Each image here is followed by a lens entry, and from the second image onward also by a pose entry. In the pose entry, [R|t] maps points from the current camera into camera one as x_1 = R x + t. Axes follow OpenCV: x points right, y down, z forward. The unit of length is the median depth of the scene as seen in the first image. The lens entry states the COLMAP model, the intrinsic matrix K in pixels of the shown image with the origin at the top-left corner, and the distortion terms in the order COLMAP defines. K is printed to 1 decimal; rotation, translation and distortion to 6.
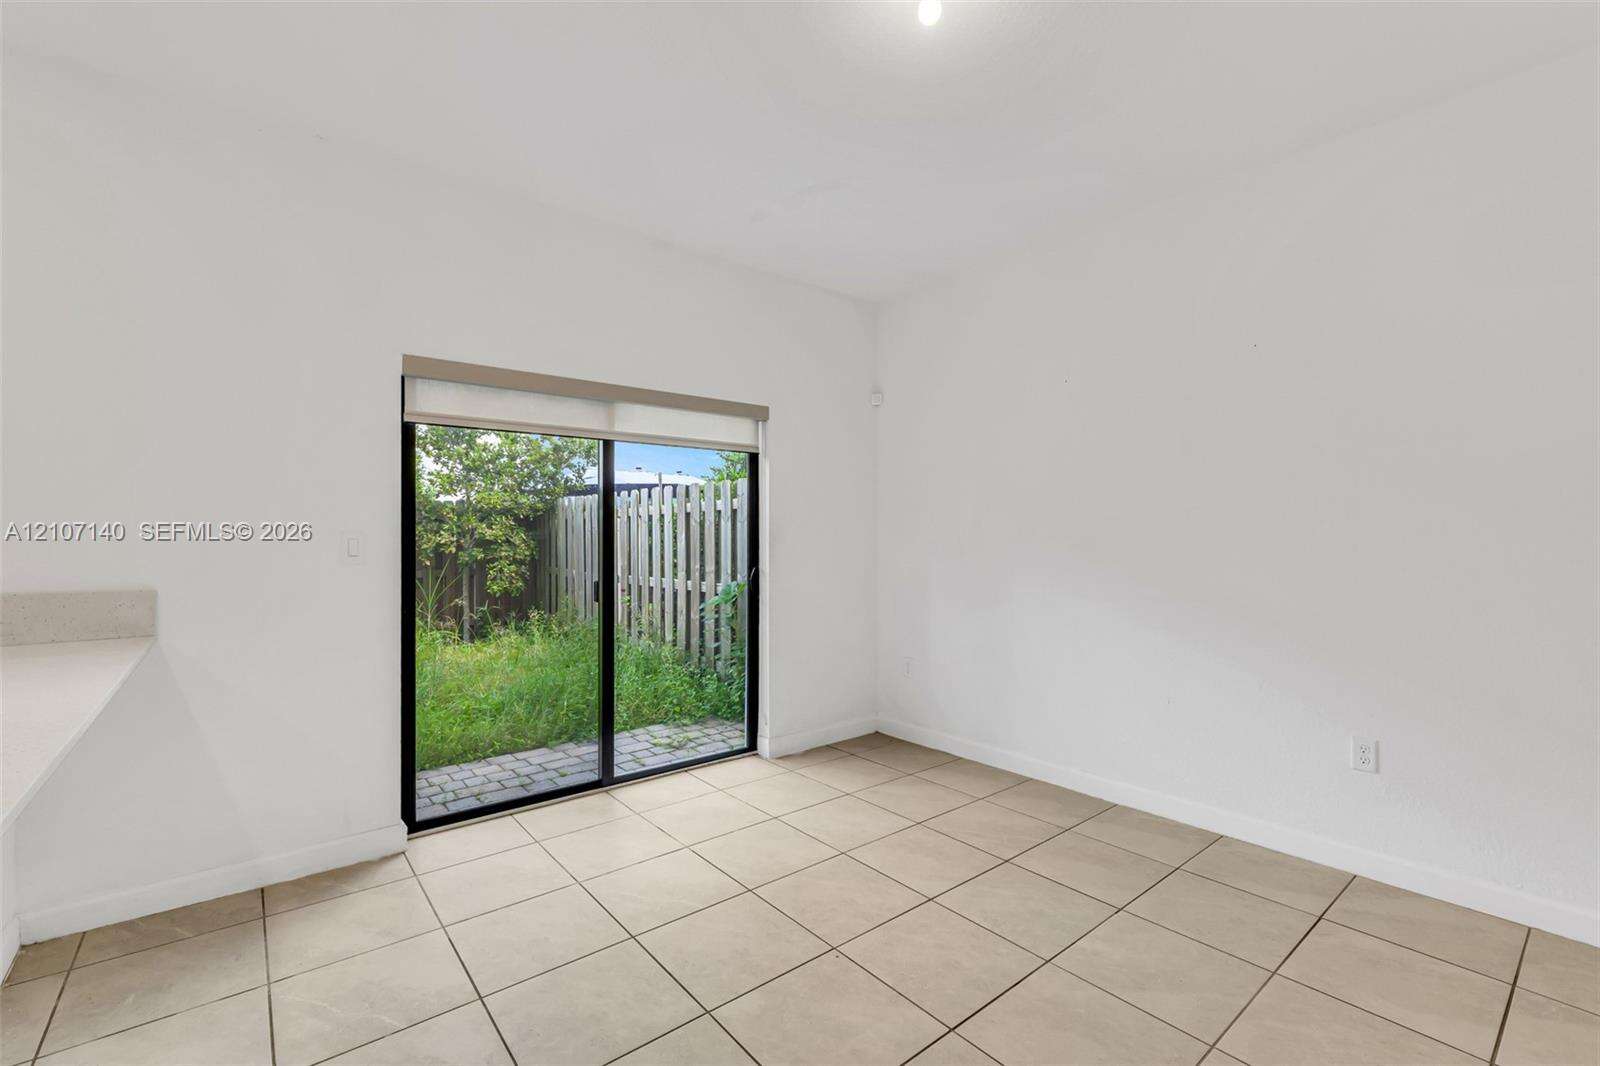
lens RADIAL K [[684.4, 0, 811.4], [0, 684.4, 538.4], [0, 0, 1]] dist [-0.004839, -0.000782]
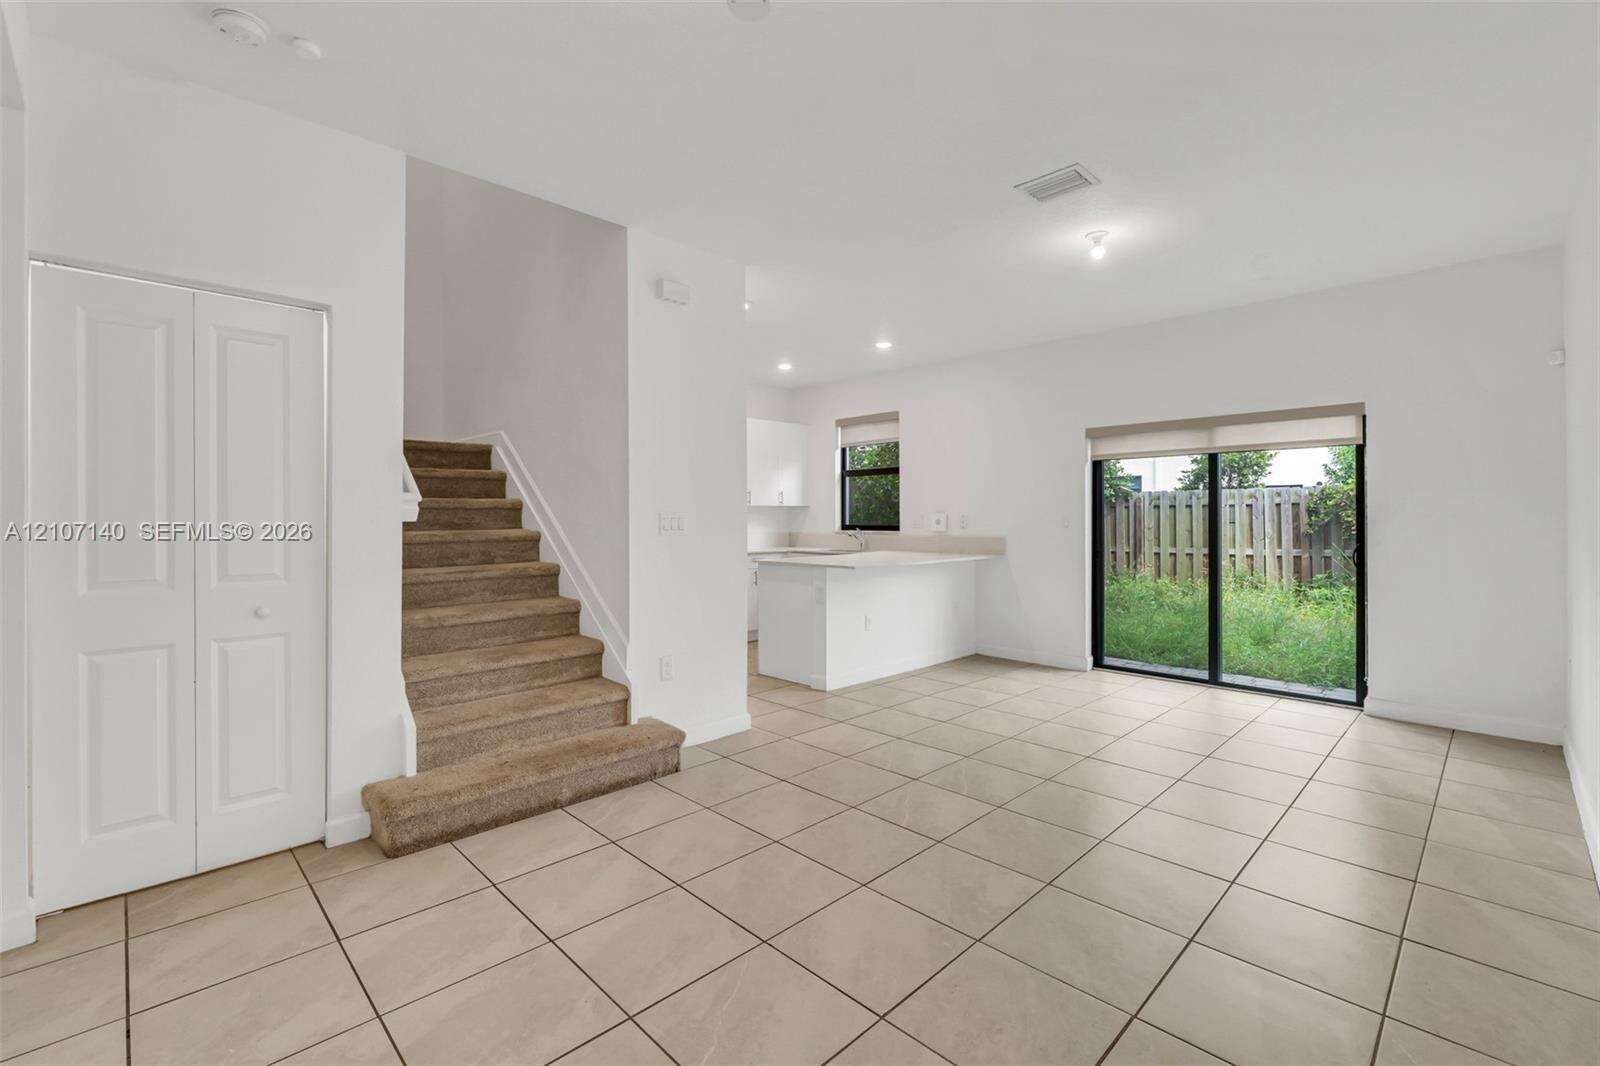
lens RADIAL K [[696.3, 0, 807.8], [0, 696.3, 506.6], [0, 0, 1]] dist [-0.000149, -0.000595]
pose [[0.089474, -0.015472, -0.995869, 0.929460], [-0.004360, 0.999864, -0.015926, 0.001423], [0.995980, 0.005767, 0.089394, -0.014381]]
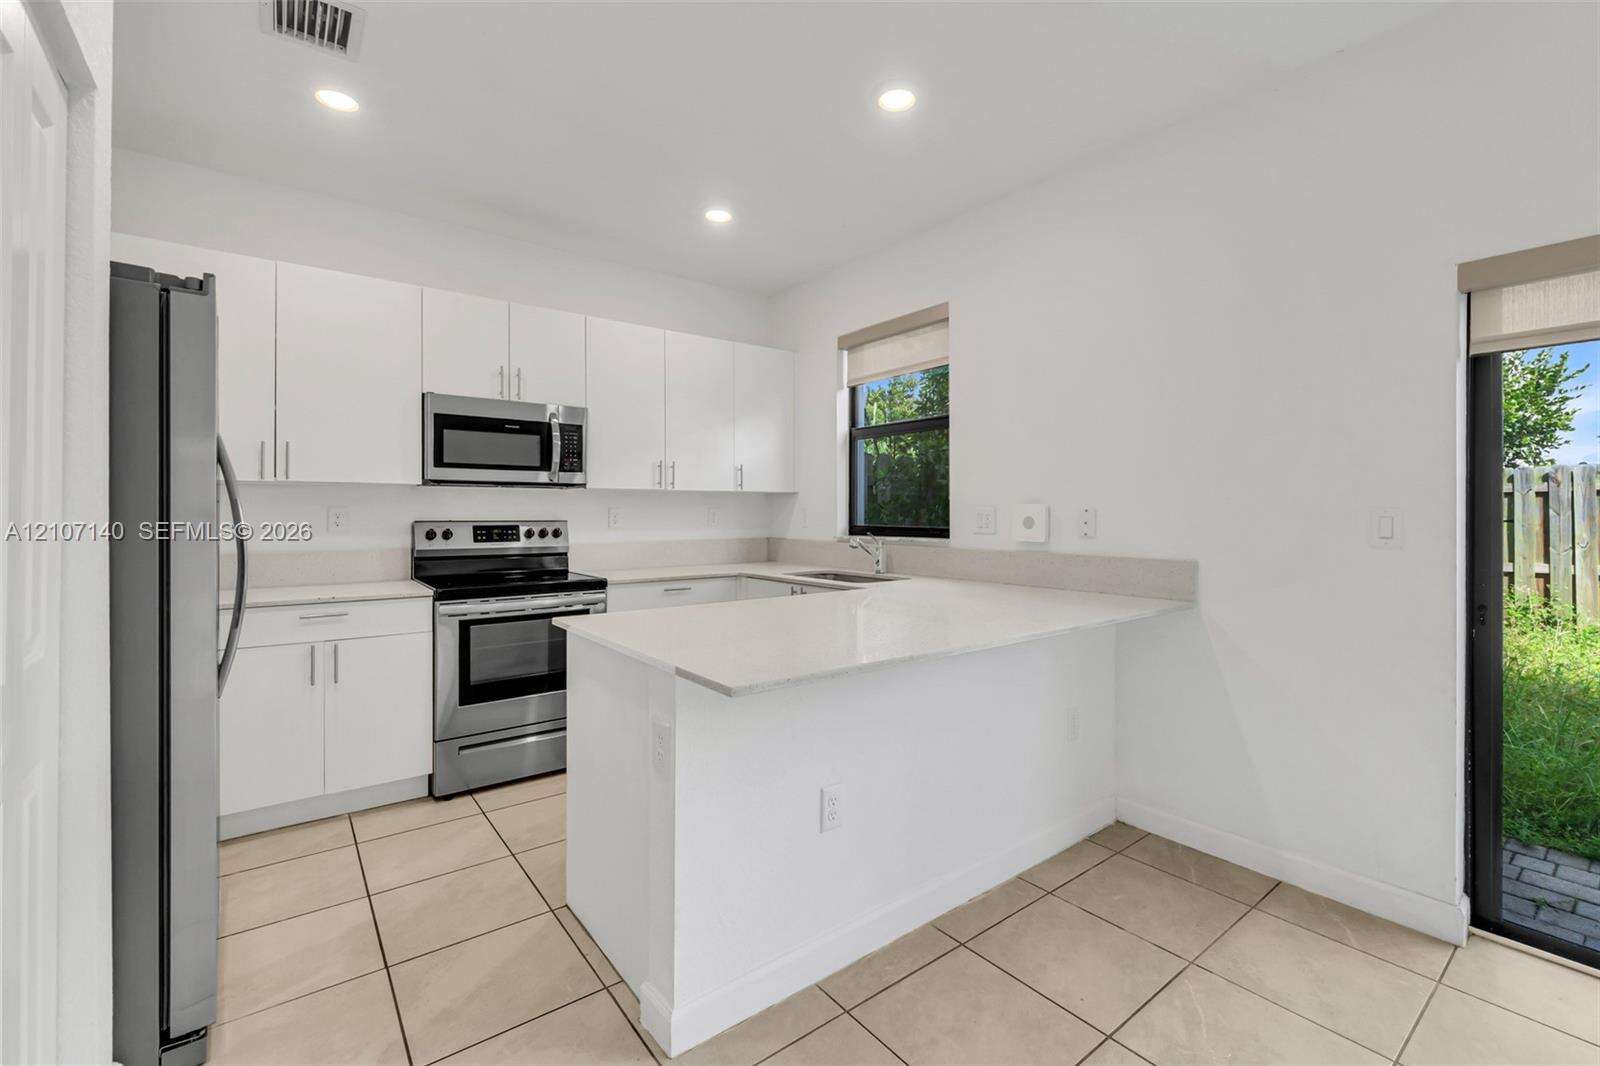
lens RADIAL K [[684.4, 0, 803.6], [0, 684.4, 512.6], [0, 0, 1]] dist [-0.004839, -0.000782]
pose [[-0.035707, 0.001965, -0.999360, 0.099027], [-0.005959, 0.999980, 0.002180, -0.000665], [0.999345, 0.006033, -0.035695, 0.212935]]
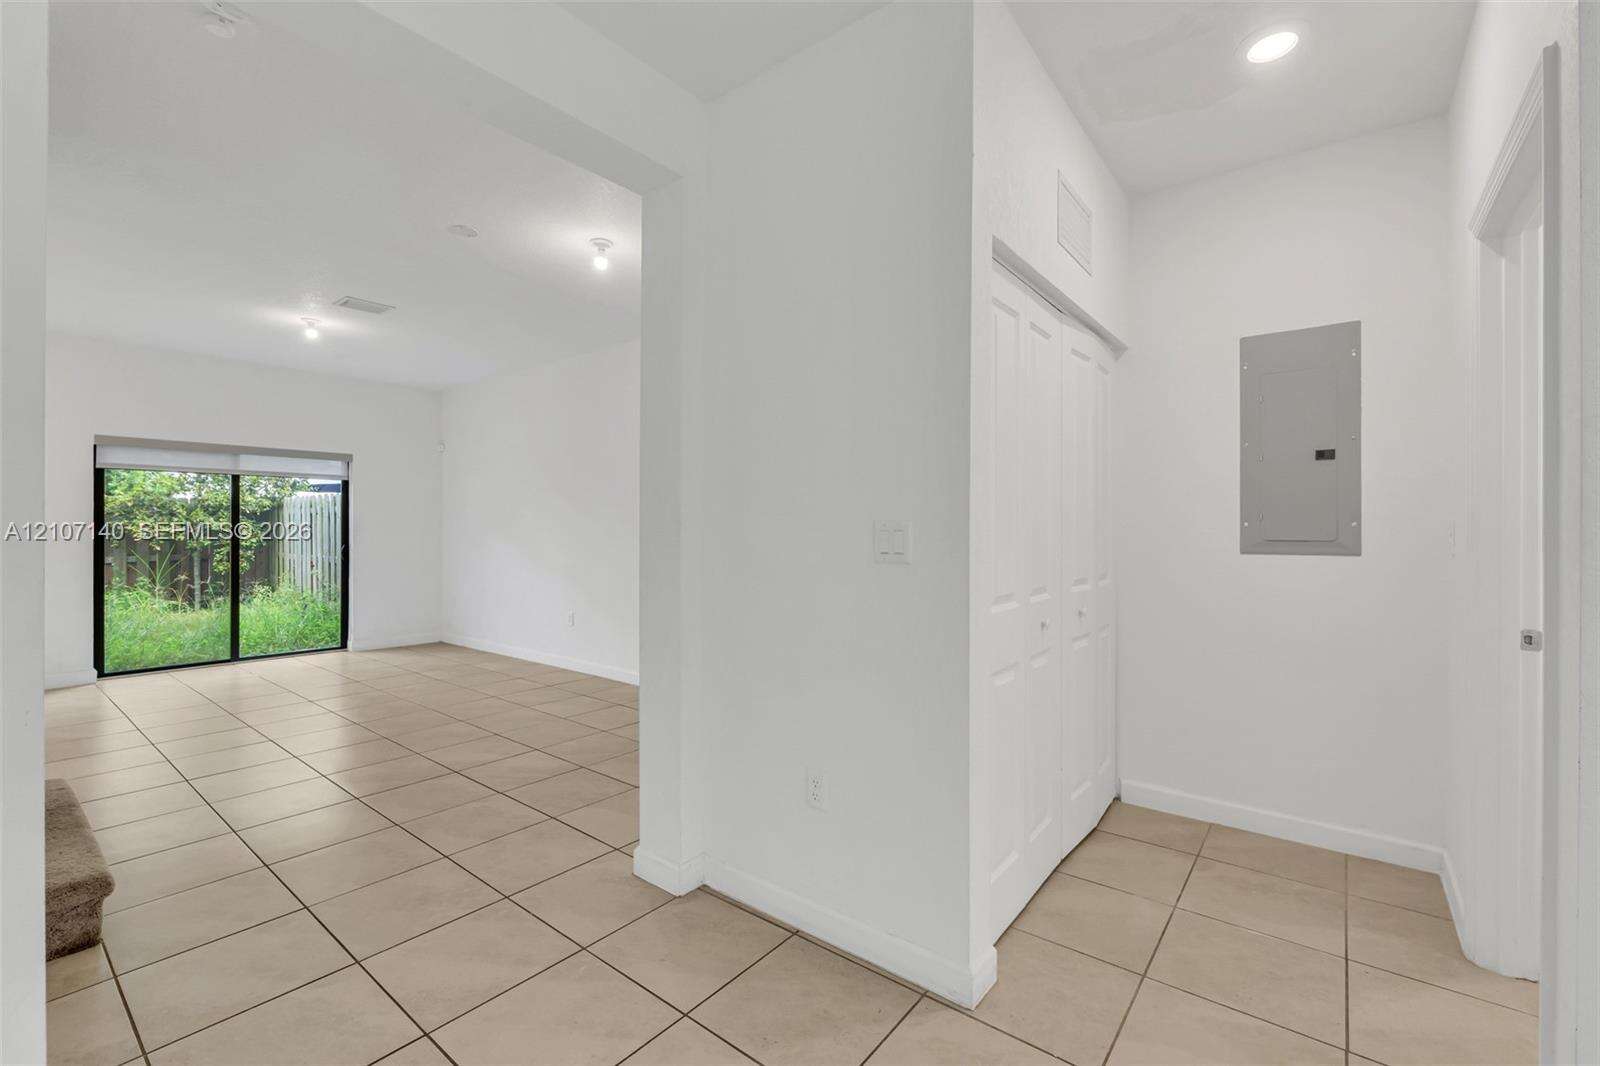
lens RADIAL K [[684.4, 0, 813.3], [0, 684.4, 524.2], [0, 0, 1]] dist [-0.004839, -0.000782]
pose [[0.977947, 0.005303, 0.208786, 0.688817], [-0.002949, 0.999929, -0.011587, 0.005694], [-0.208833, 0.010715, 0.977893, -0.920806]]
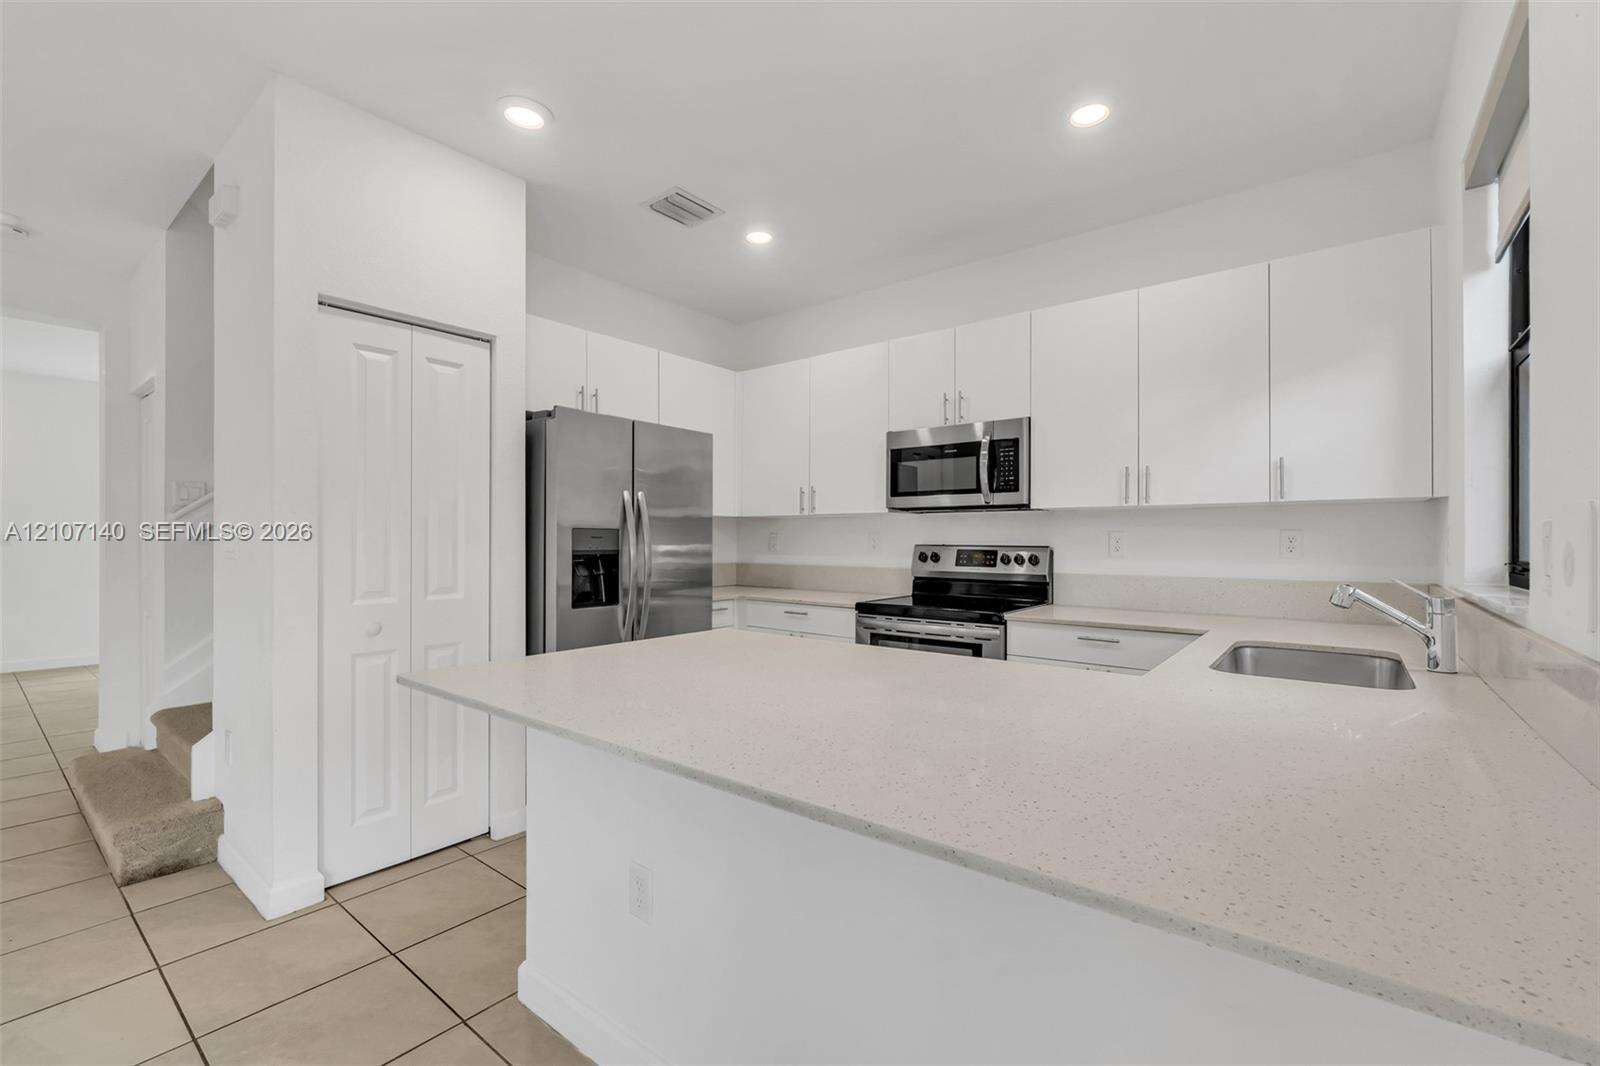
lens RADIAL K [[684.4, 0, 801.8], [0, 684.4, 536.5], [0, 0, 1]] dist [-0.004839, -0.000782]
pose [[-0.977696, -0.002119, -0.210017, -0.360868], [-0.002787, 0.999992, 0.002885, 0.000710], [0.210009, 0.003406, -0.977694, 0.597143]]
